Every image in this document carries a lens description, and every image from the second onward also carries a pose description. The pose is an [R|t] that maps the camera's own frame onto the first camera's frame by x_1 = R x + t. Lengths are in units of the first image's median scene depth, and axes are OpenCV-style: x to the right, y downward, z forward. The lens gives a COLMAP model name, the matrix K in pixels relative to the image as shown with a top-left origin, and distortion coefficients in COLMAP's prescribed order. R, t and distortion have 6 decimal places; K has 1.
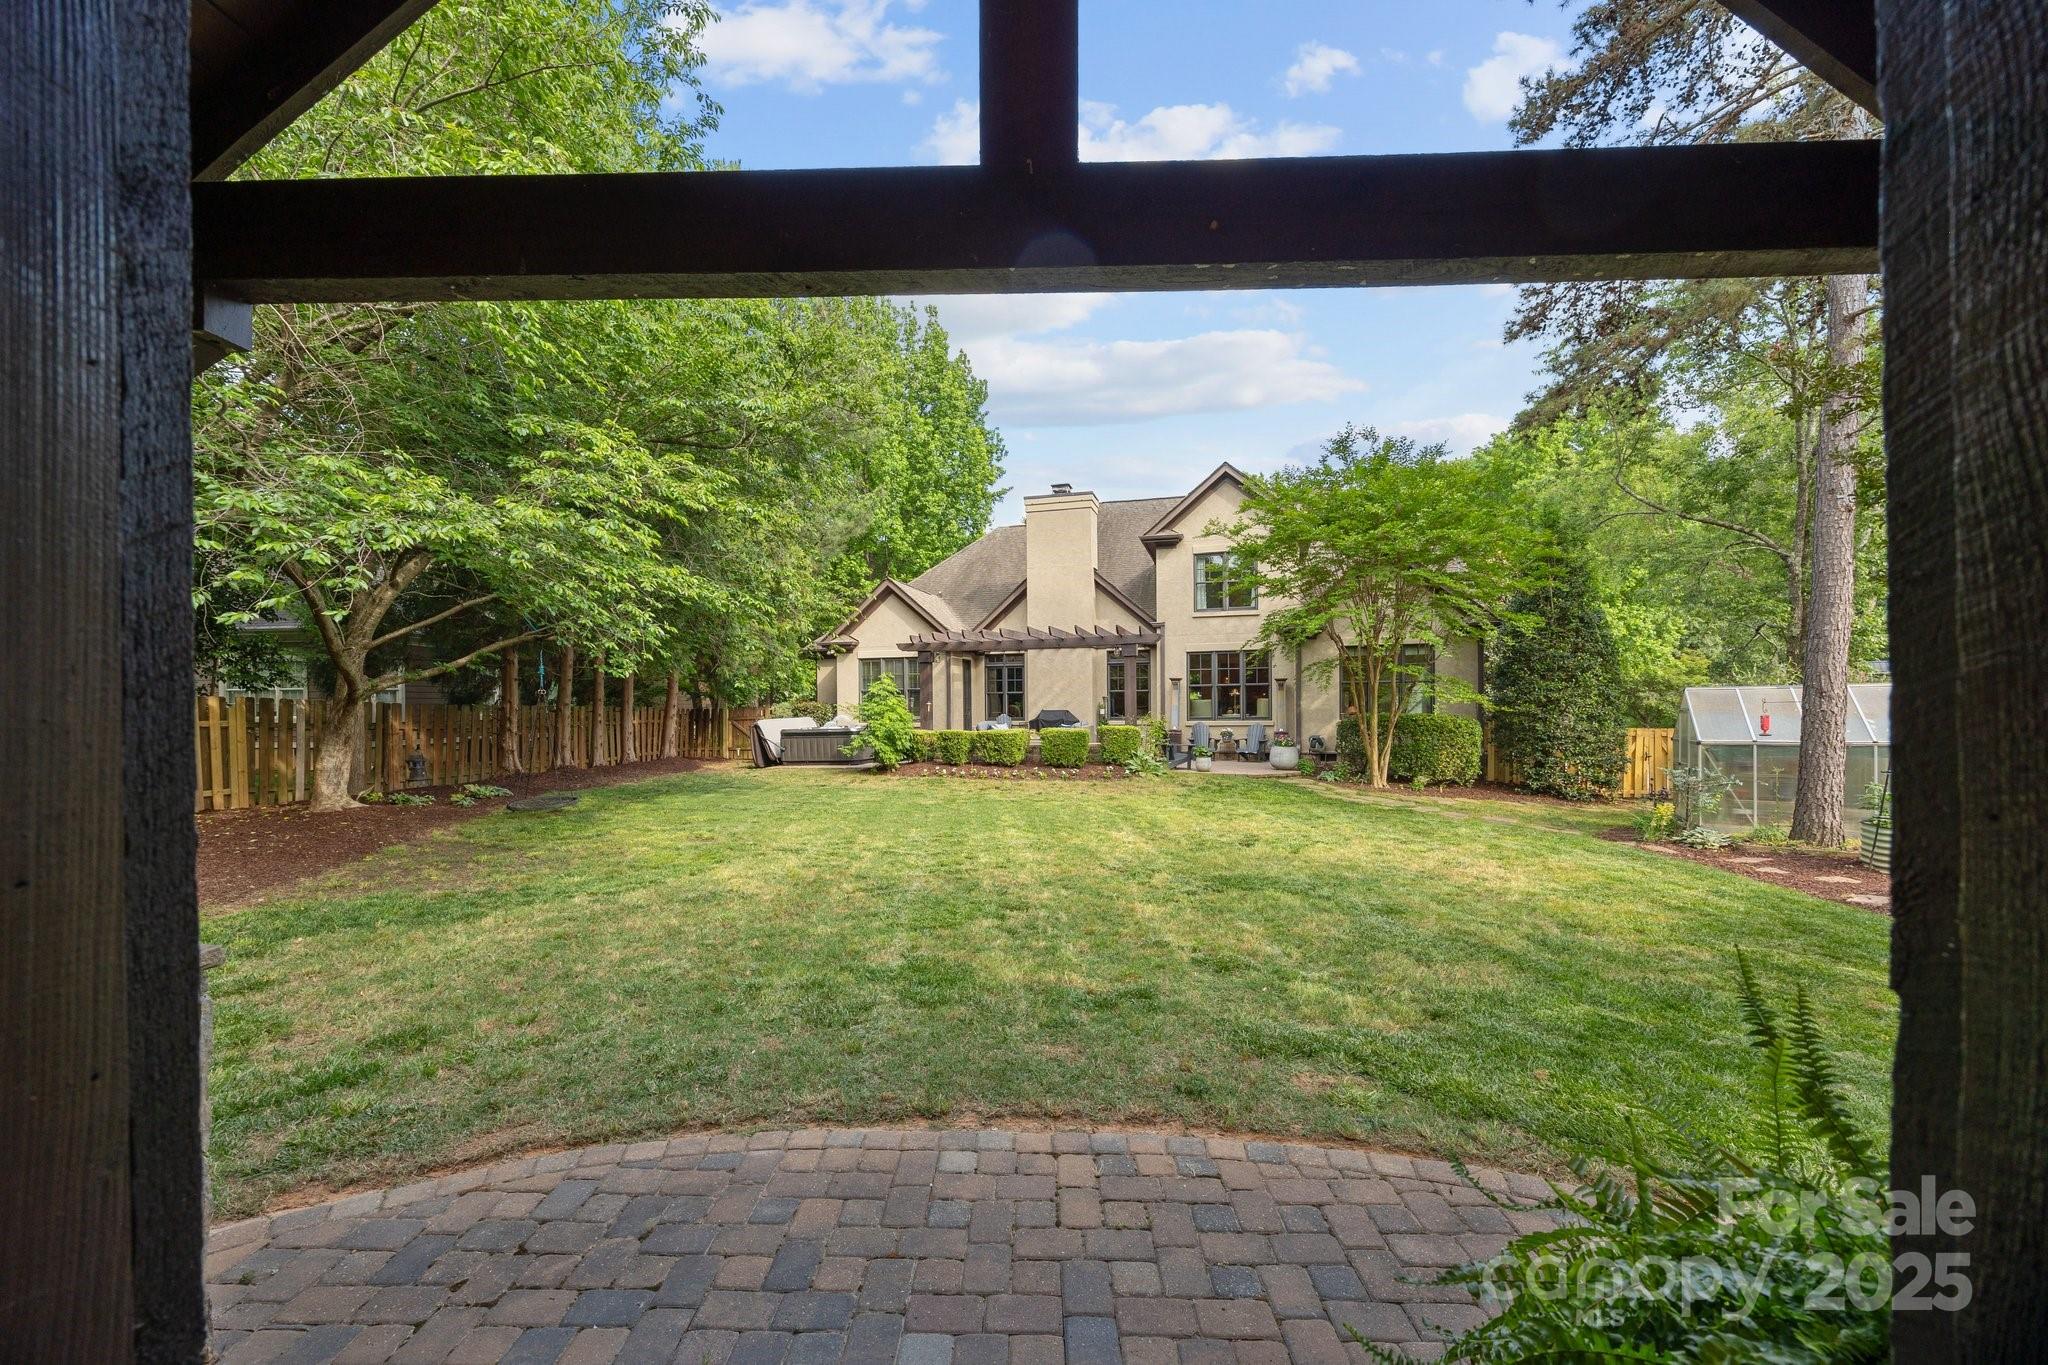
lens RADIAL K [[783.1, 0, 1023.5], [0, 783.1, 688.4], [0, 0, 1]] dist [0.001086, 0.000116]
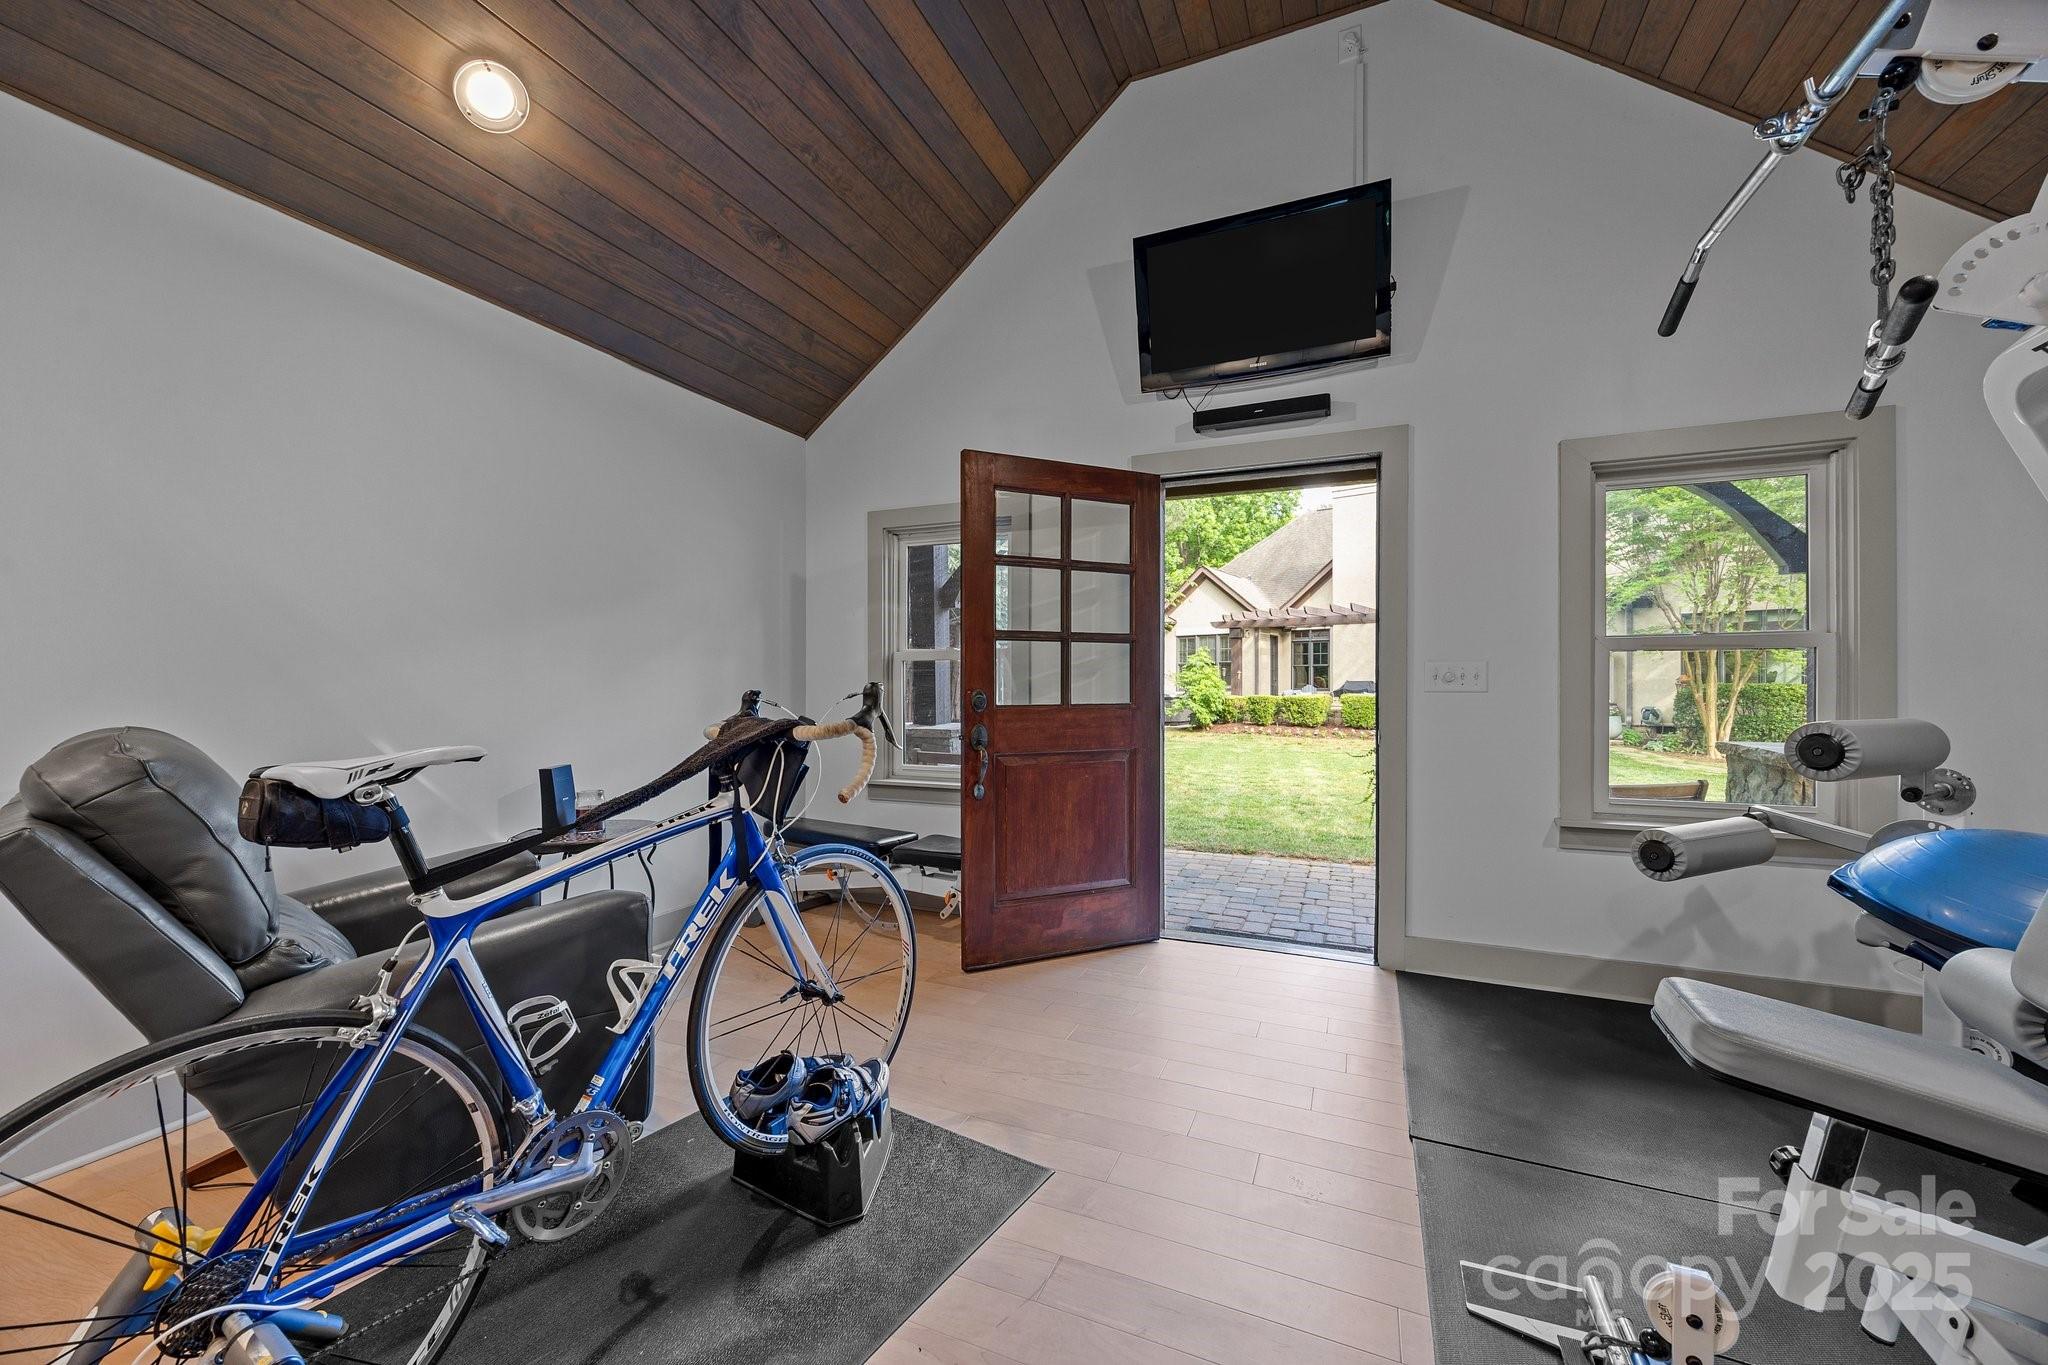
lens RADIAL K [[783.1, 0, 1023.5], [0, 783.1, 688.4], [0, 0, 1]] dist [0.001086, 0.000116]
pose [[0.927005, 0.008974, -0.374942, 0.017617], [-0.000134, 0.999722, 0.023596, 0.014053], [0.375049, -0.021824, 0.926748, -0.187165]]
